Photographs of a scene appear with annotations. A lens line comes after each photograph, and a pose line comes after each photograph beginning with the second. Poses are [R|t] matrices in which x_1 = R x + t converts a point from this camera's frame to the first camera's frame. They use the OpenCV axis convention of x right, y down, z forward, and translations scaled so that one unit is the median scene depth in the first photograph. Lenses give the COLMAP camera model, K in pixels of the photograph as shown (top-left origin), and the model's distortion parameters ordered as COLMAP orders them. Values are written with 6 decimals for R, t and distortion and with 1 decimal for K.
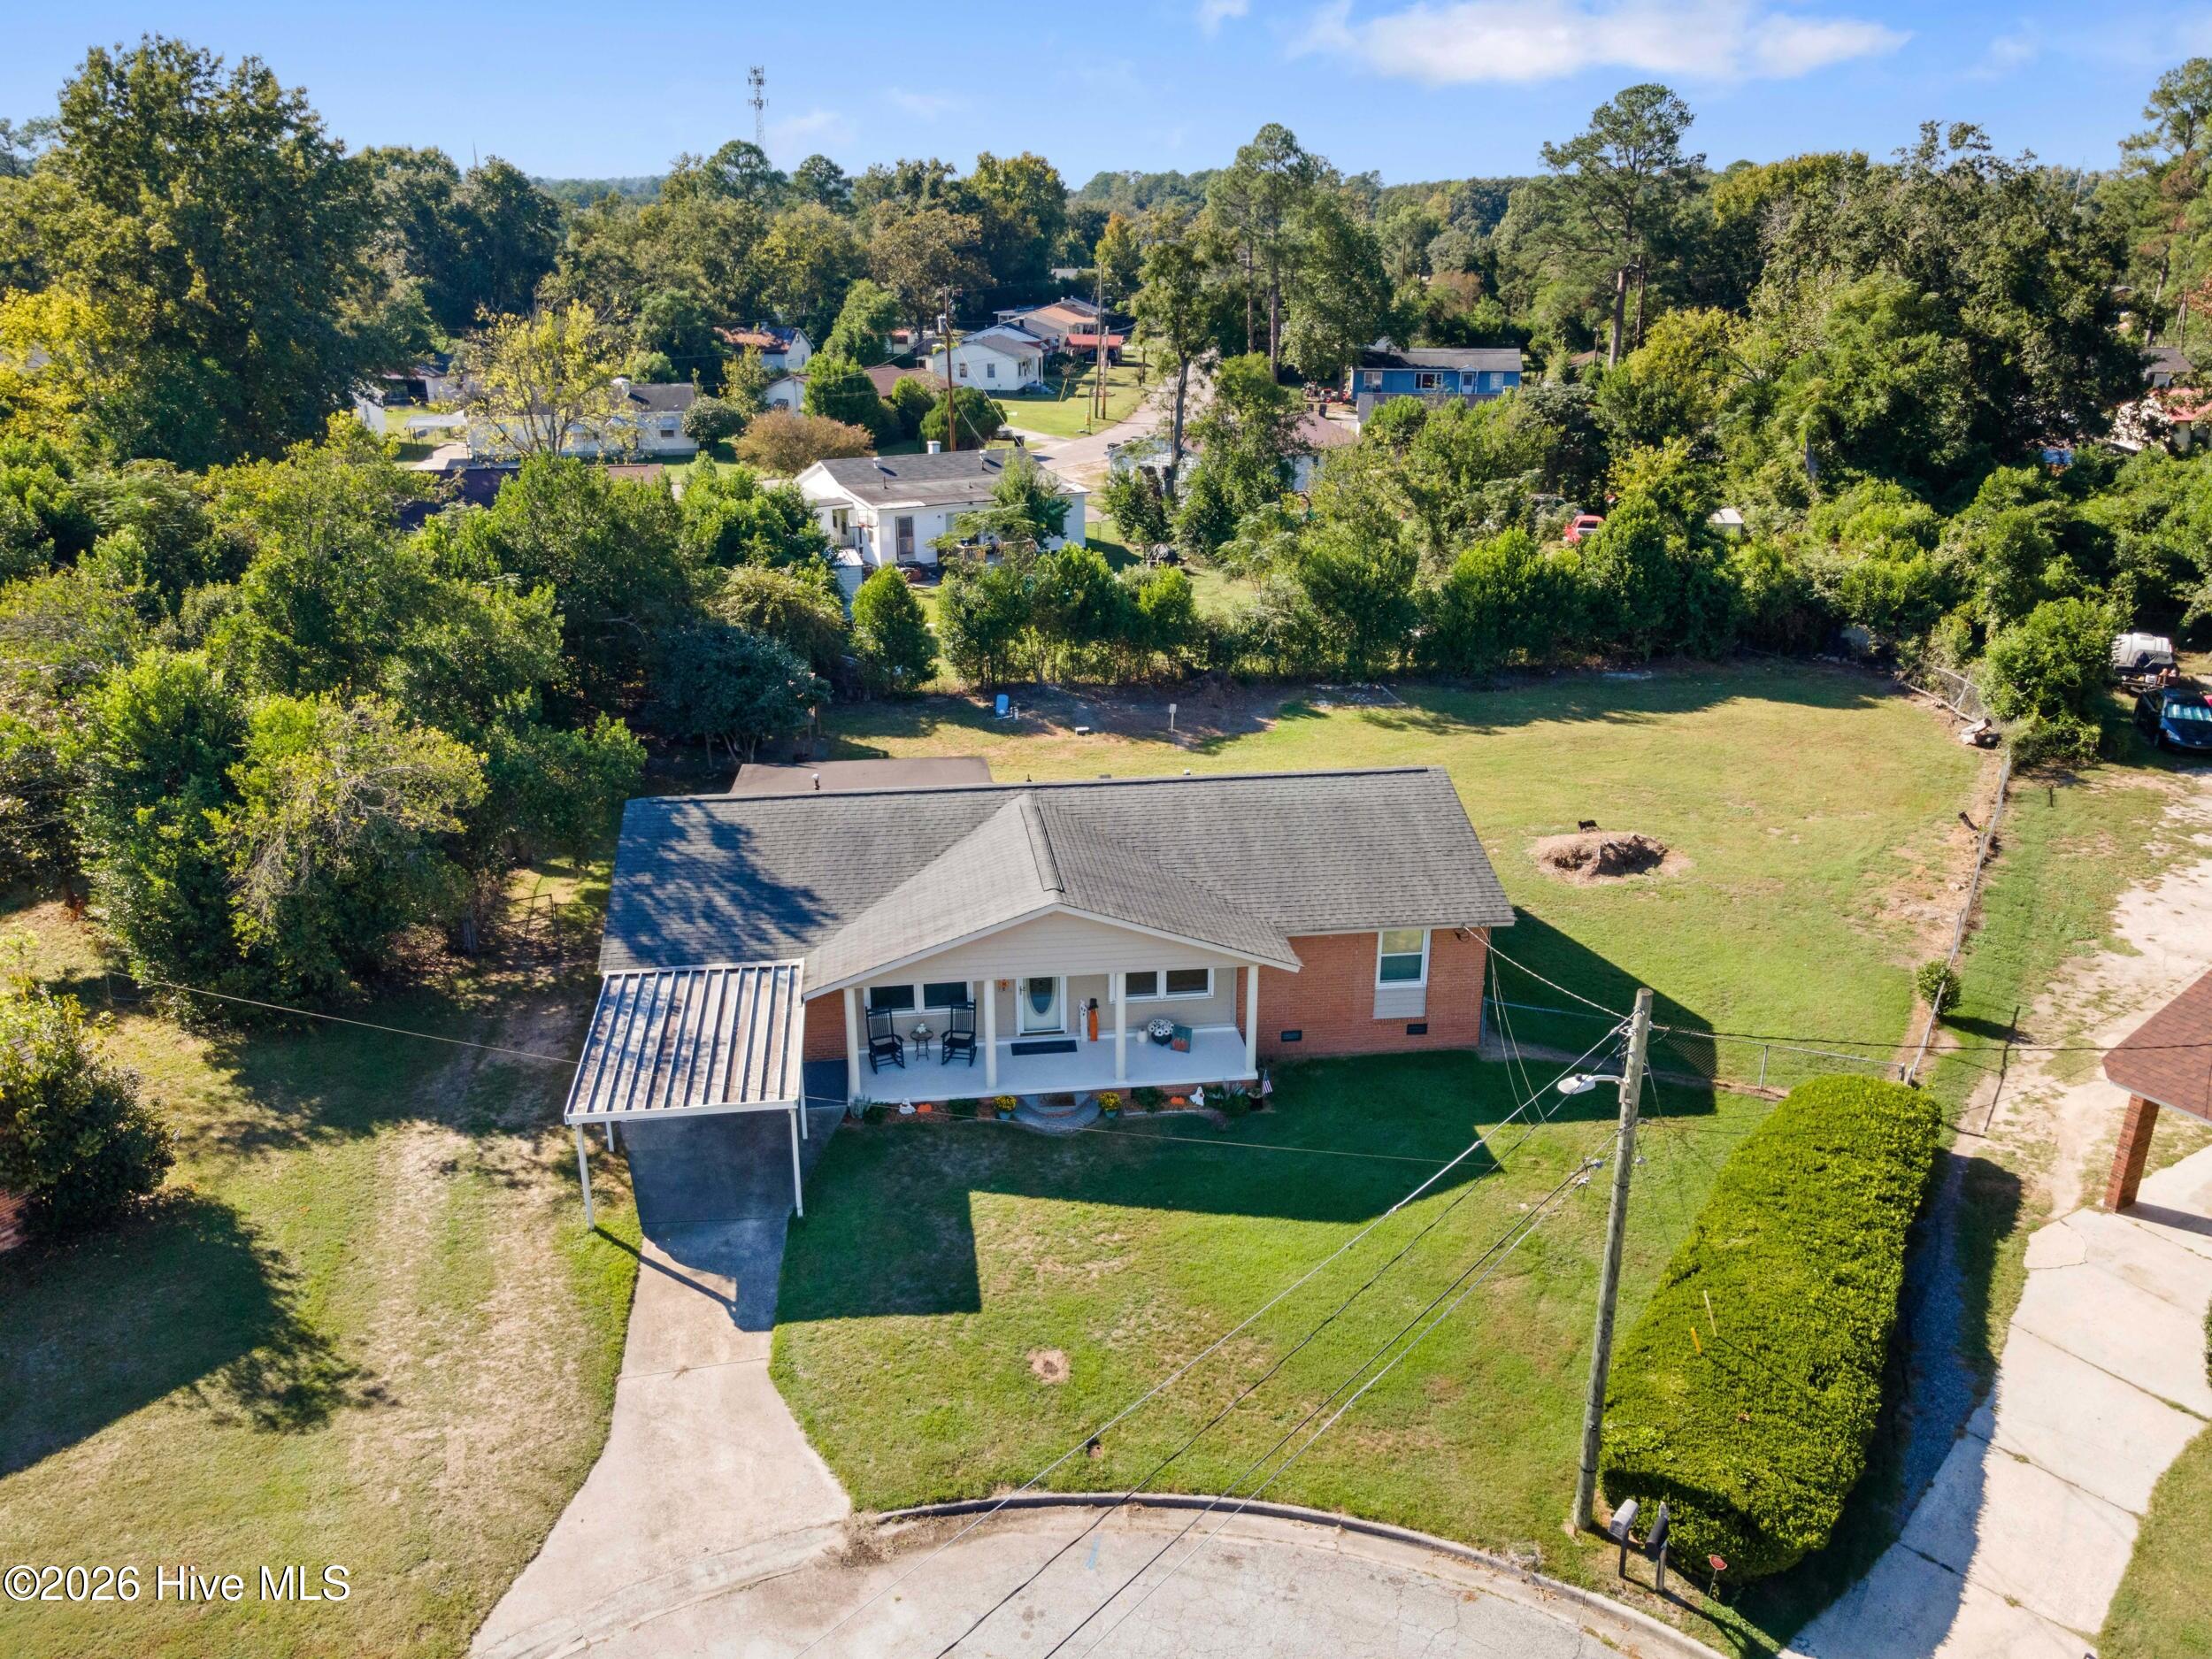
lens RADIAL K [[1589.1, 0, 1106.0], [0, 1589.1, 829.5], [0, 0, 1]] dist [-0.003264, 0.054186]
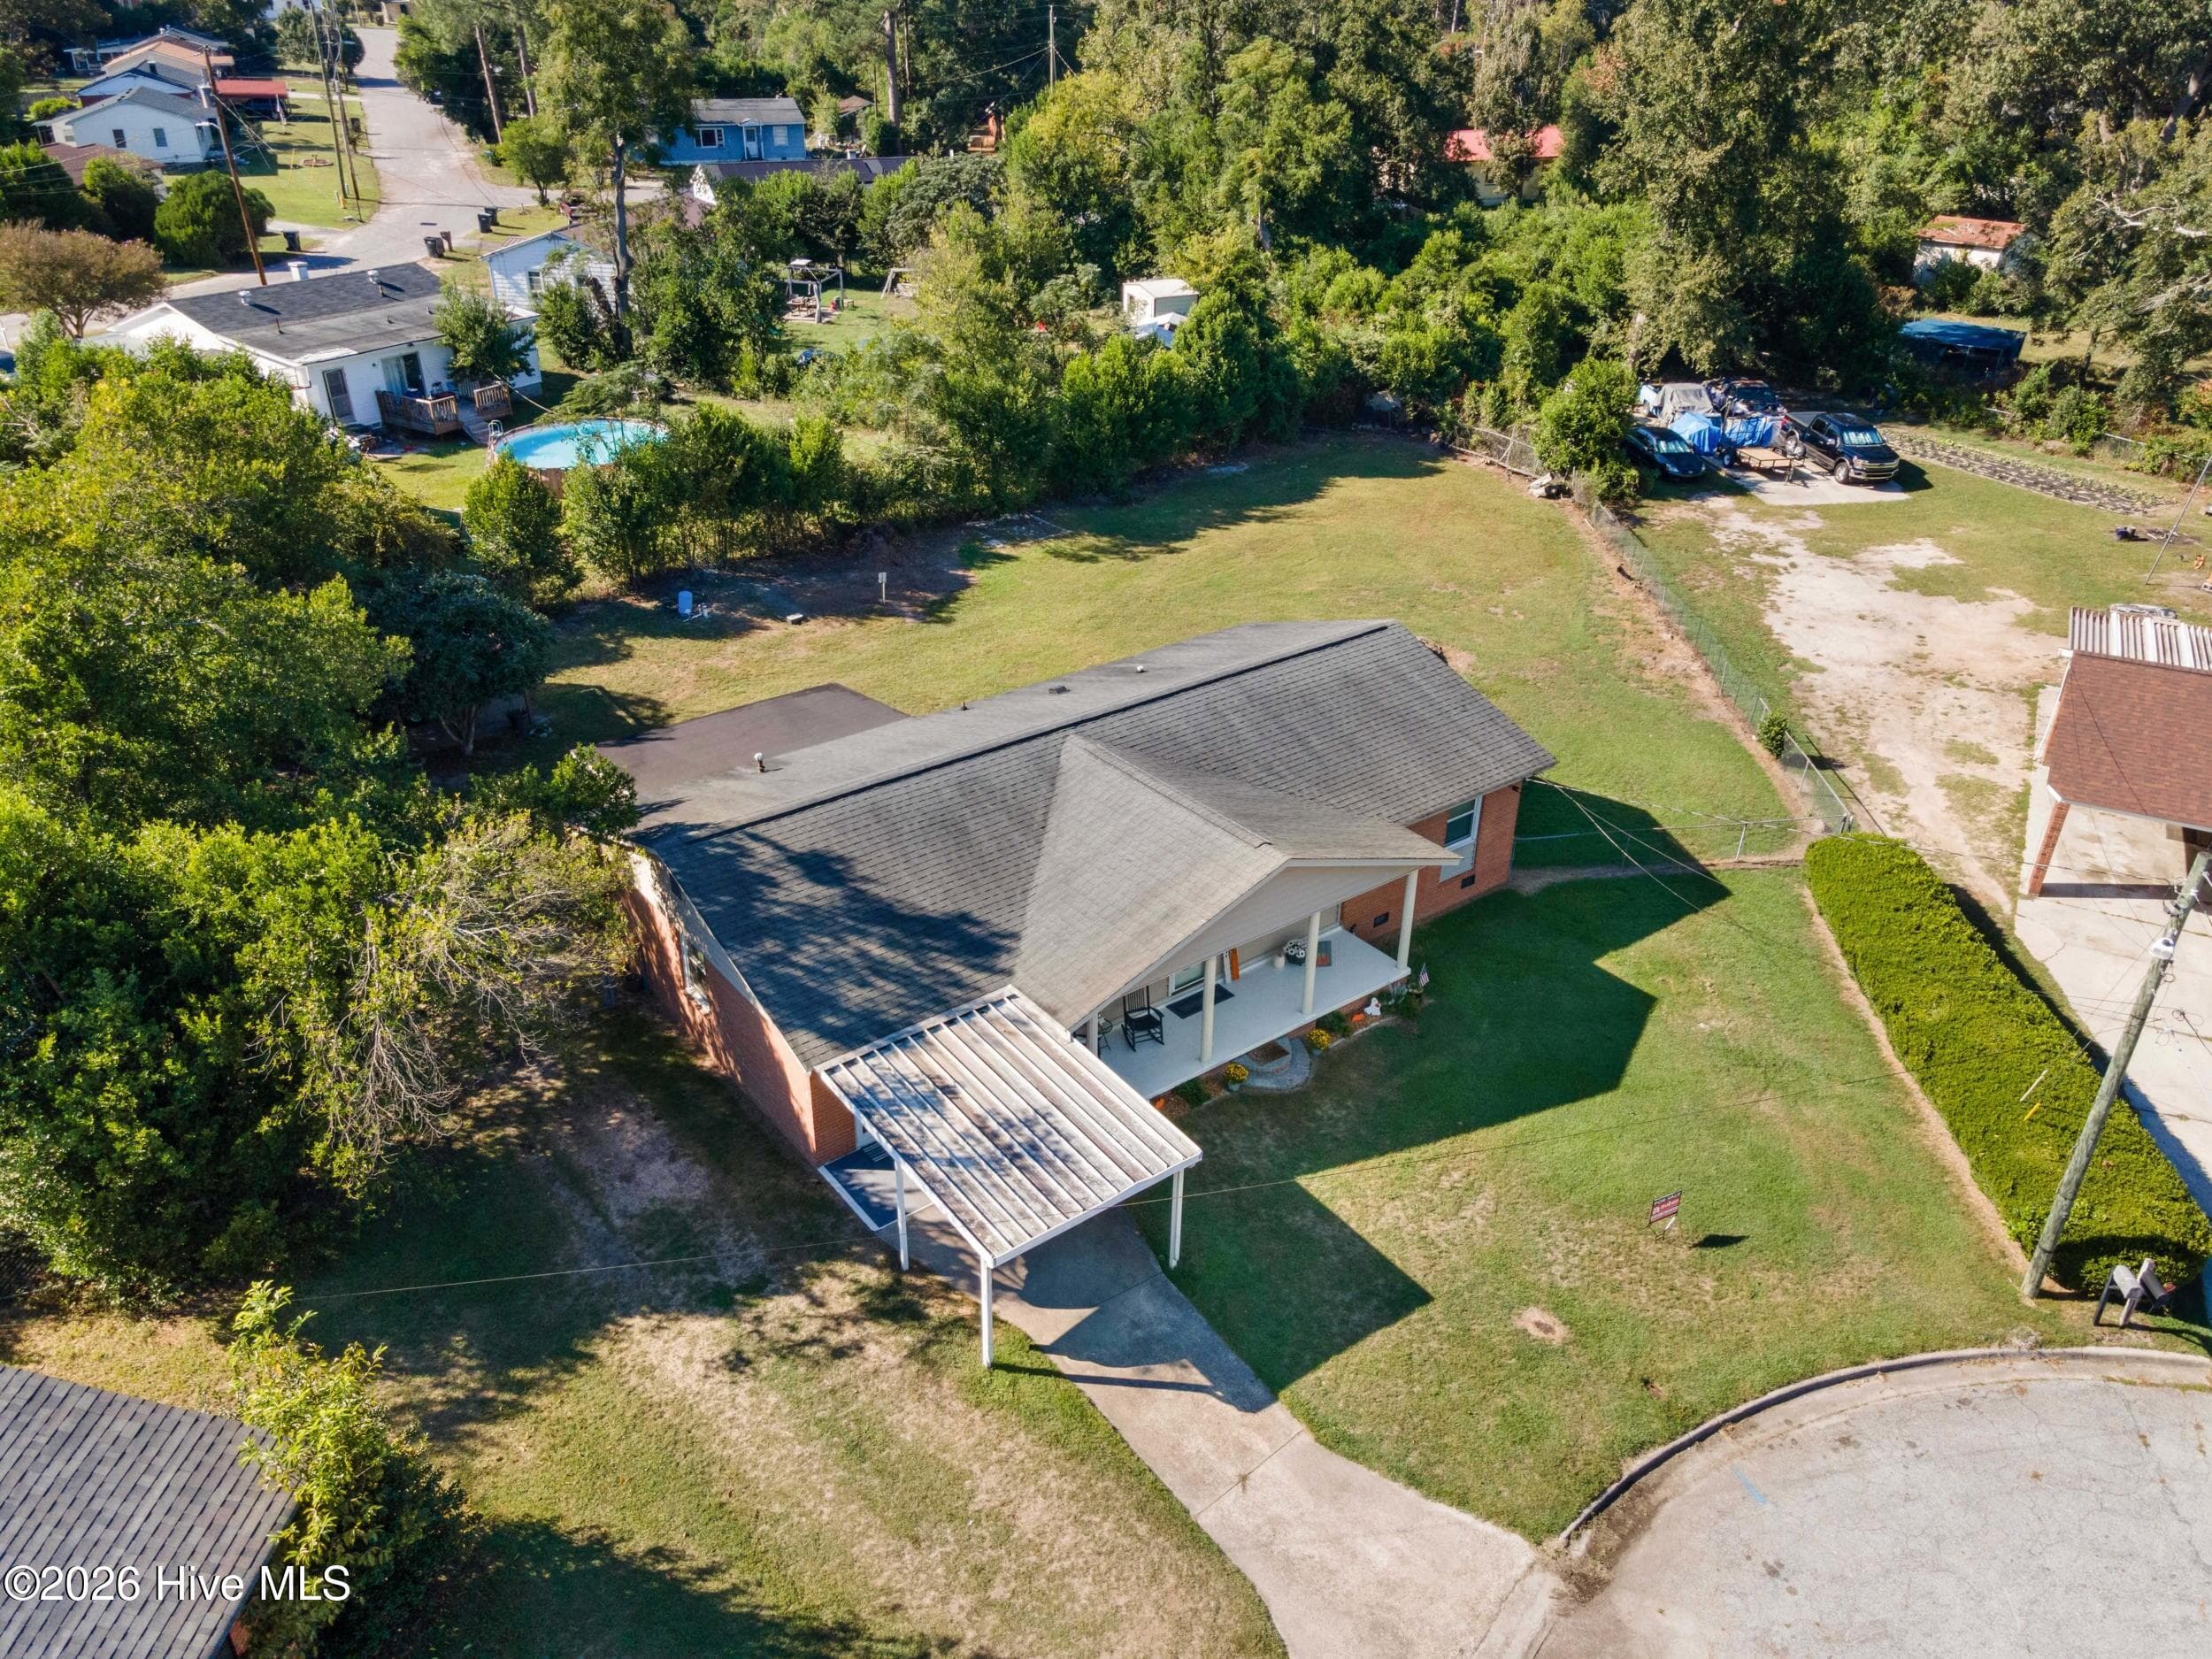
lens RADIAL K [[1576.4, 0, 1134.5], [0, 1576.4, 828.5], [0, 0, 1]] dist [0.022299, 0.003360]
pose [[0.868832, -0.230289, 0.438291, -0.270687], [0.162235, 0.968789, 0.187424, -0.084838], [-0.467773, -0.091734, 0.879075, 0.118050]]
